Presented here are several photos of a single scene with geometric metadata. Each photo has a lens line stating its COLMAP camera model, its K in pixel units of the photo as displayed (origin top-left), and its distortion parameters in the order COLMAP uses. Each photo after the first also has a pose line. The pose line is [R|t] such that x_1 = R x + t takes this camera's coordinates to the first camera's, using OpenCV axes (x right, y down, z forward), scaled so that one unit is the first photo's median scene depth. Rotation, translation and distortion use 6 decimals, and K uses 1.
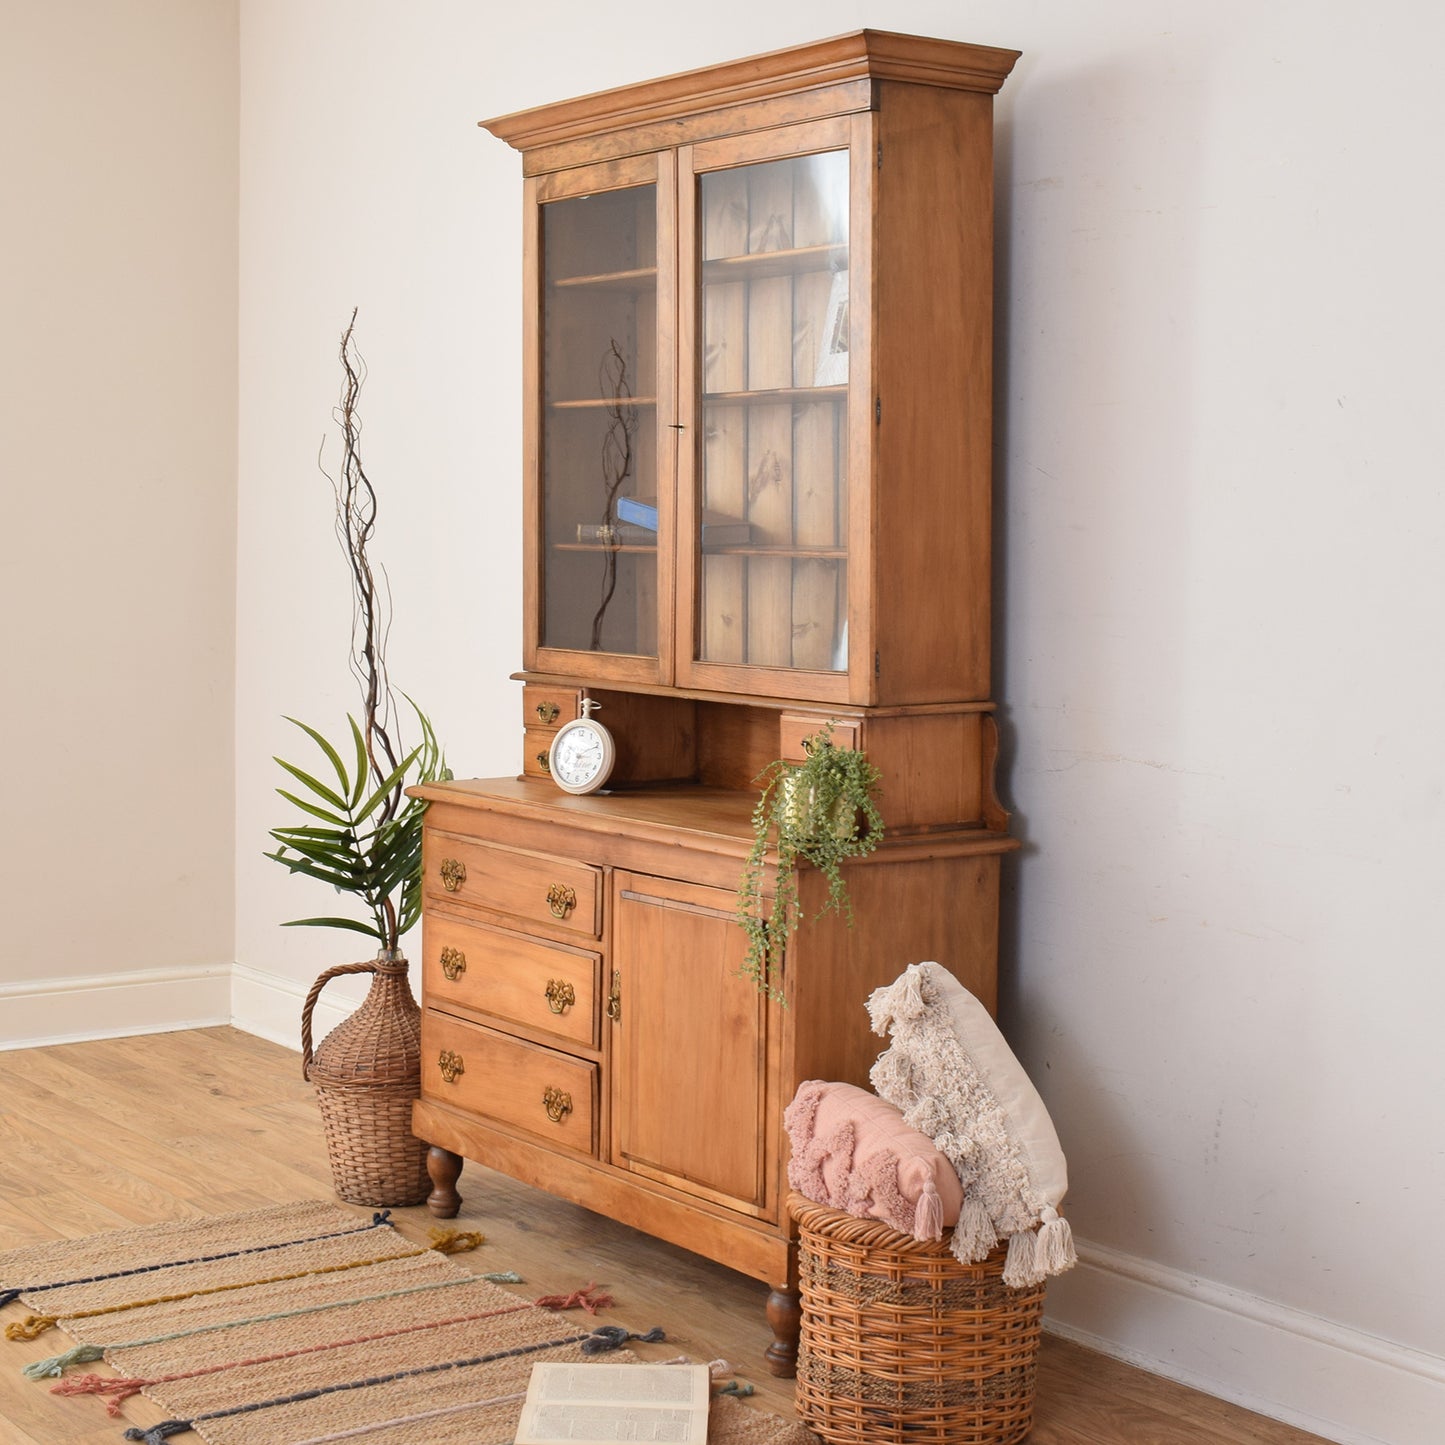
lens RADIAL K [[2507.8, 0, 728.4], [0, 2507.8, 649.2], [0, 0, 1]] dist [-0.032601, -0.068893]
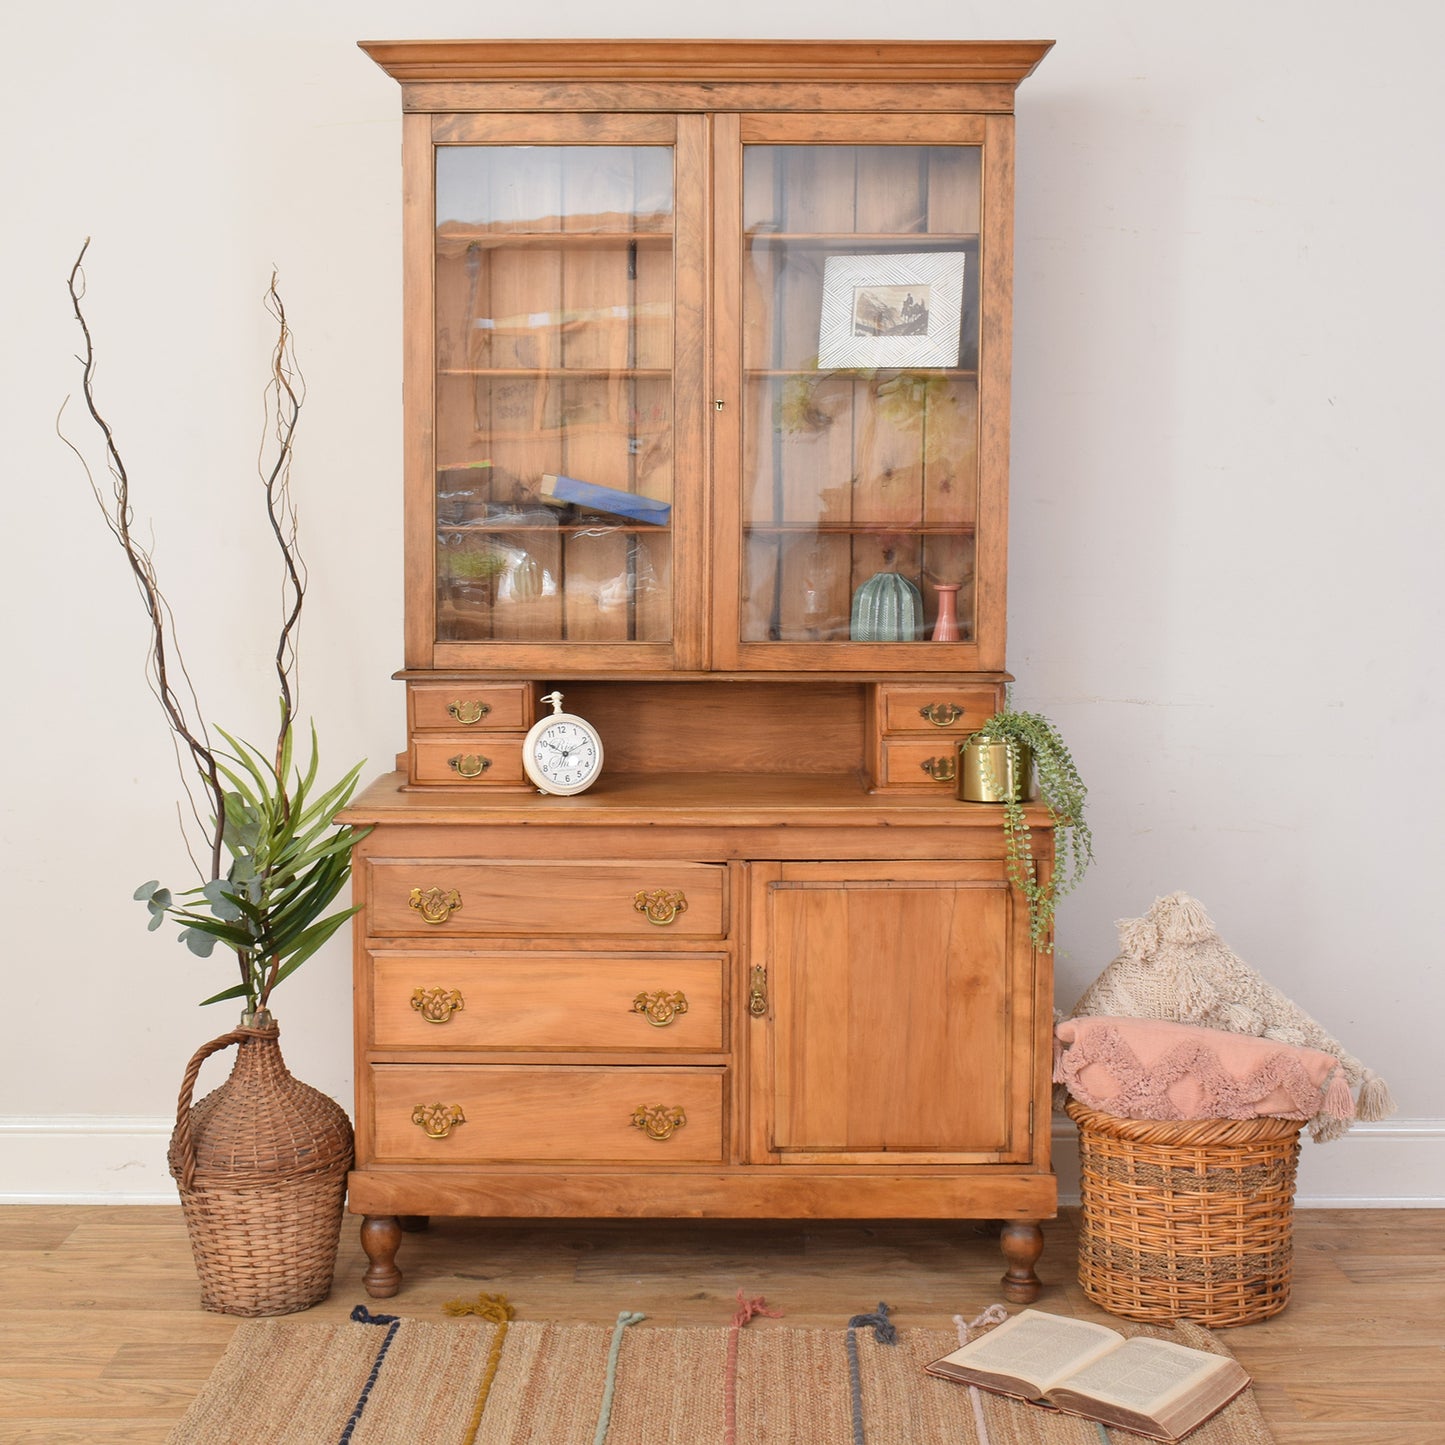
lens RADIAL K [[2240.5, 0, 727.7], [0, 2240.5, 650.9], [0, 0, 1]] dist [-0.031315, -0.036993]
pose [[0.599402, -0.071183, 0.797277, -0.742443], [0.044293, 0.997461, 0.055757, -0.042675], [-0.799222, 0.001893, 0.601034, 0.492620]]
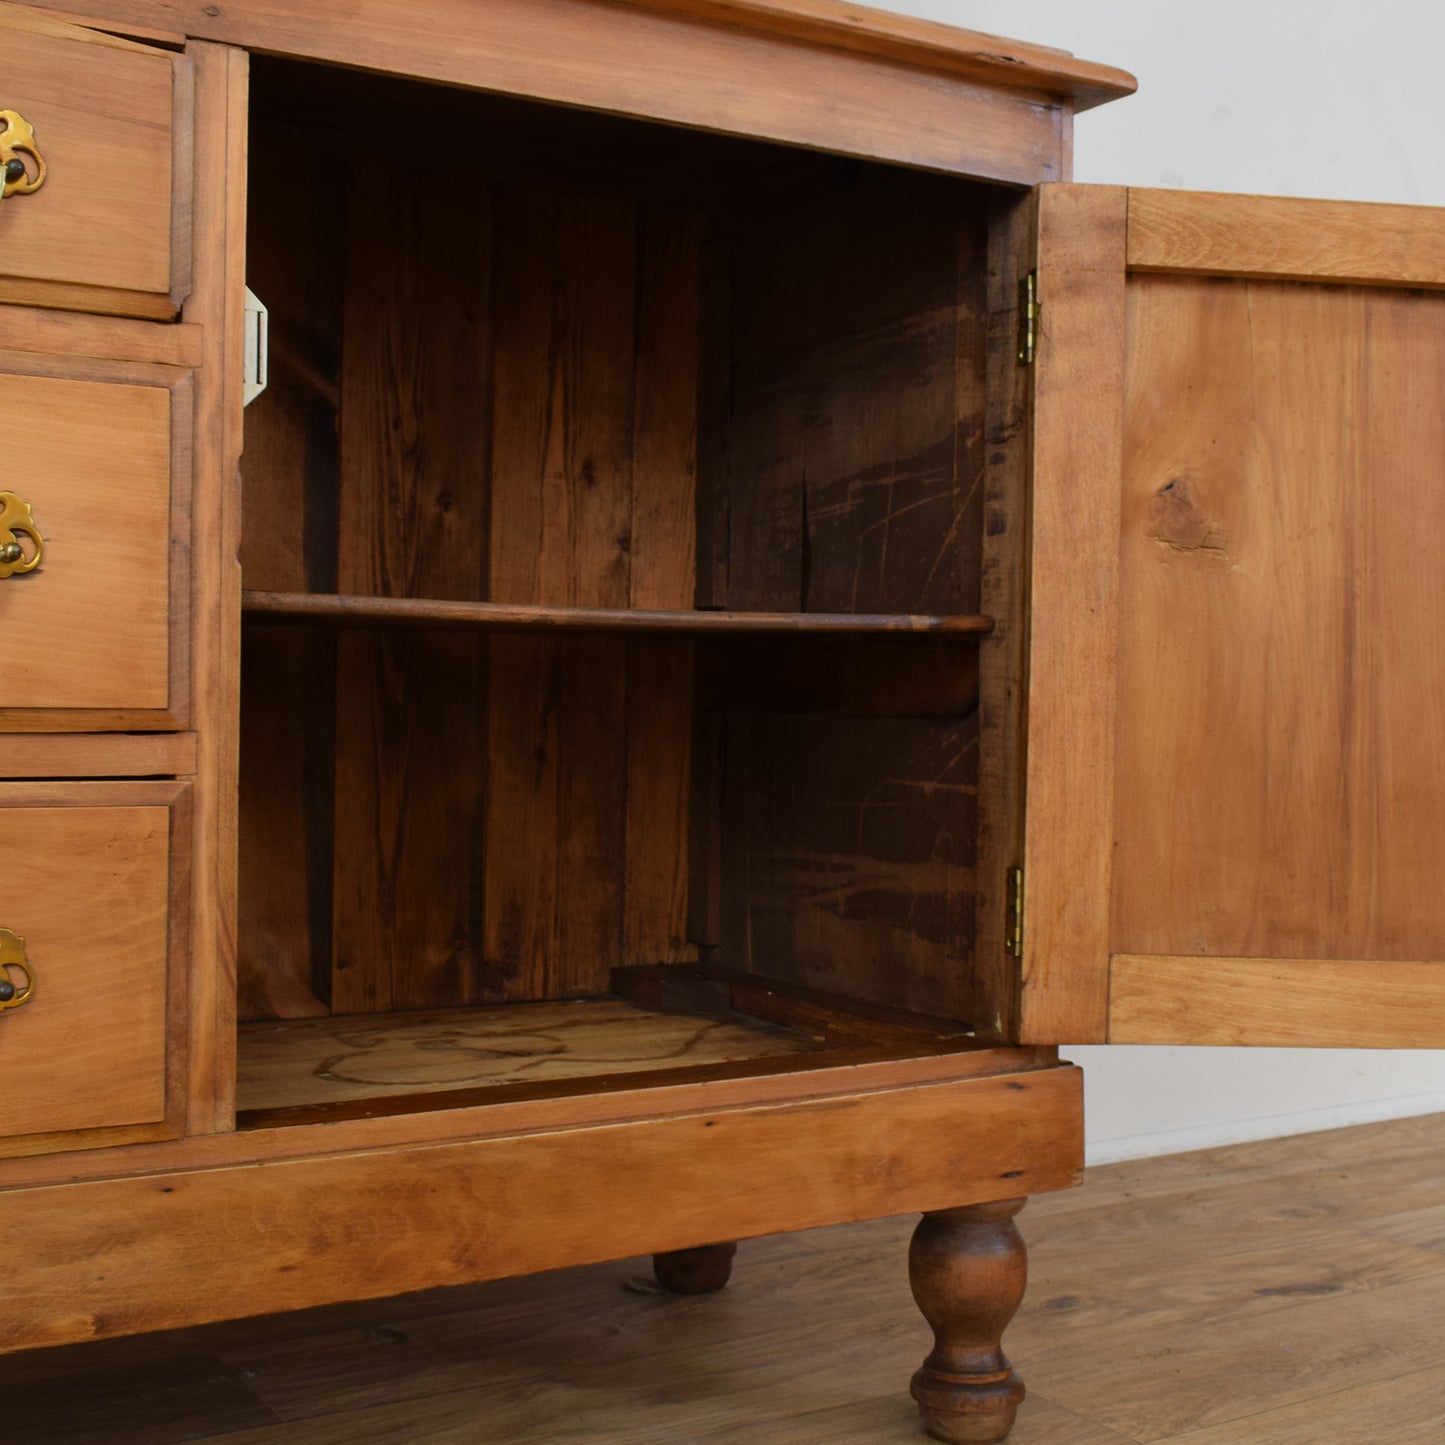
lens RADIAL K [[1999.0, 0, 722.5], [0, 1999.0, 722.5], [0, 0, 1]] dist [-0.029583, -0.007151]
pose [[0.089395, -0.033753, 0.995424, -0.266237], [0.033518, 0.998961, 0.030863, 0.158153], [-0.995432, 0.030606, 0.090433, 0.942187]]
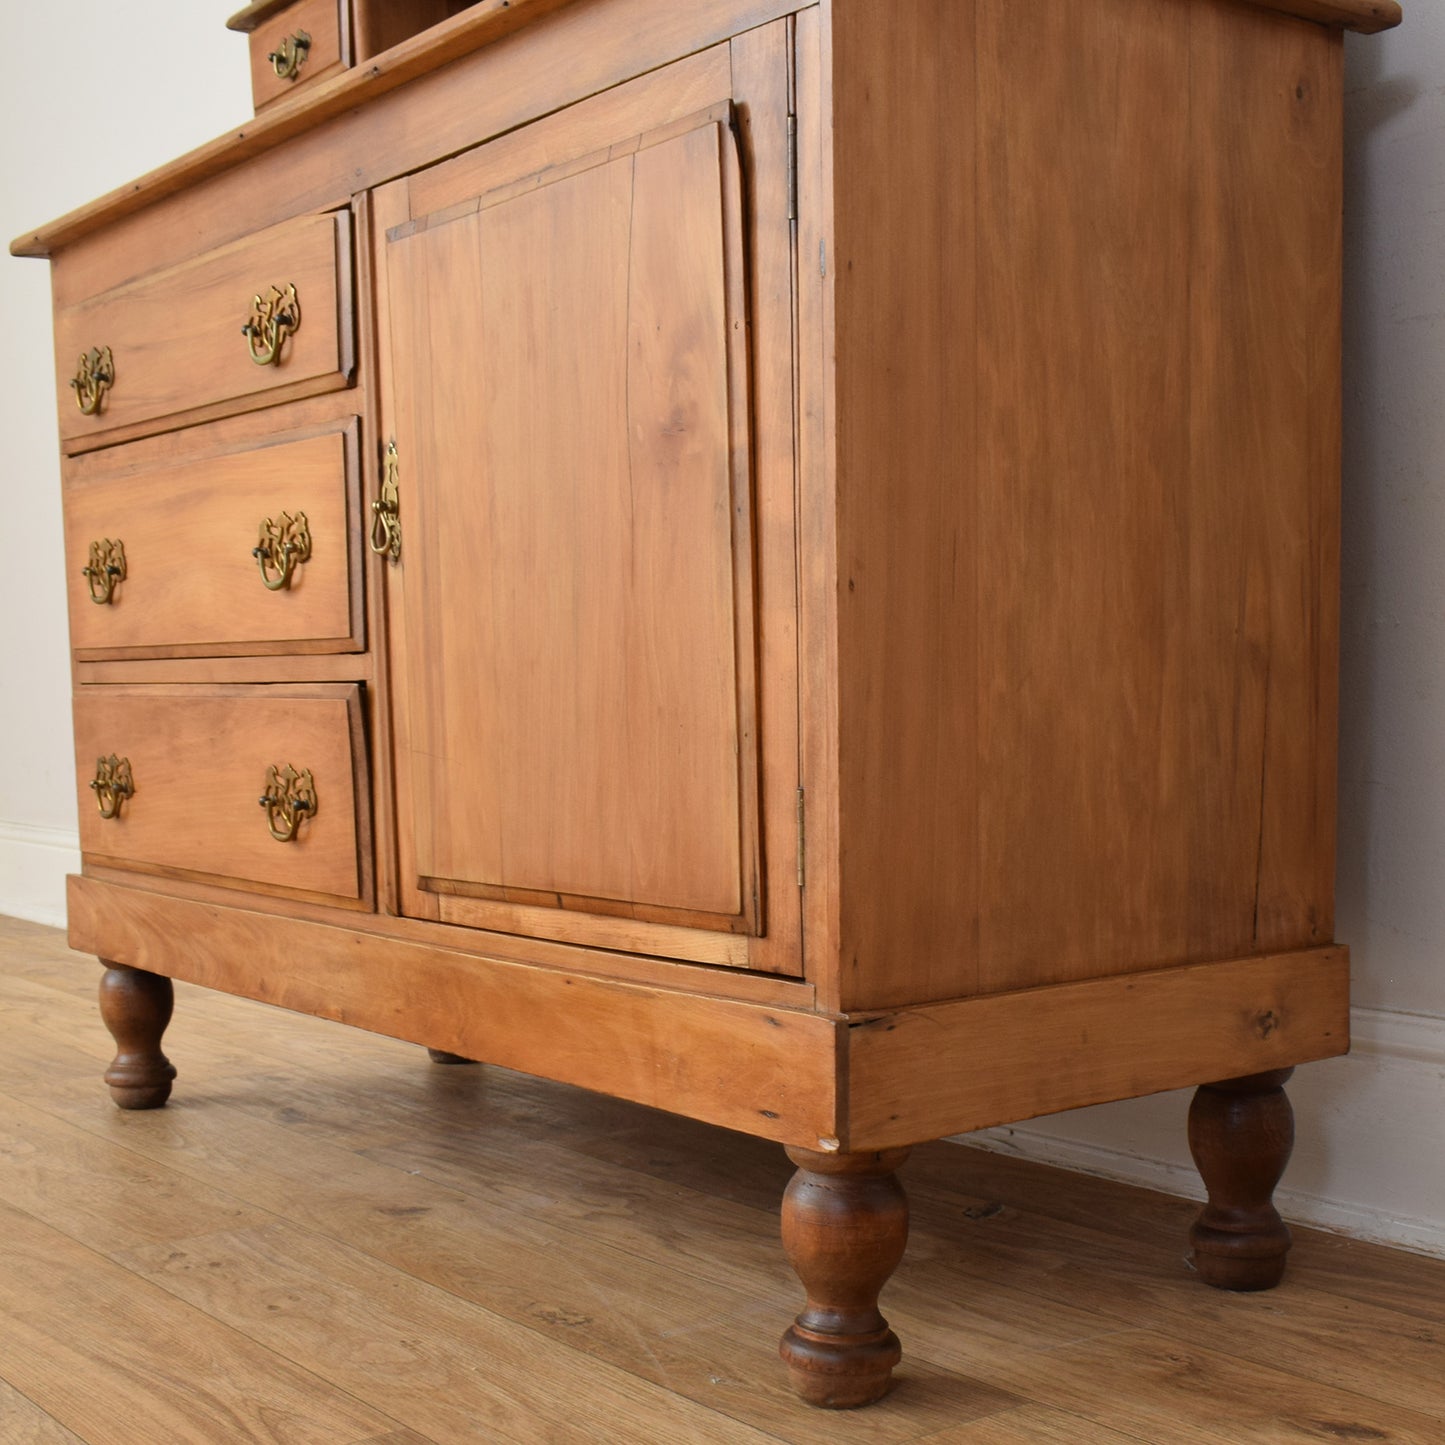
lens RADIAL K [[2107.6, 0, 818.6], [0, 2107.6, 892.2], [0, 0, 1]] dist [-0.020982, -0.010022]
pose [[0.998704, -0.036079, 0.035897, 0.010714], [0.033901, 0.997649, 0.059551, 0.186145], [-0.037961, -0.058257, 0.997580, 0.655491]]
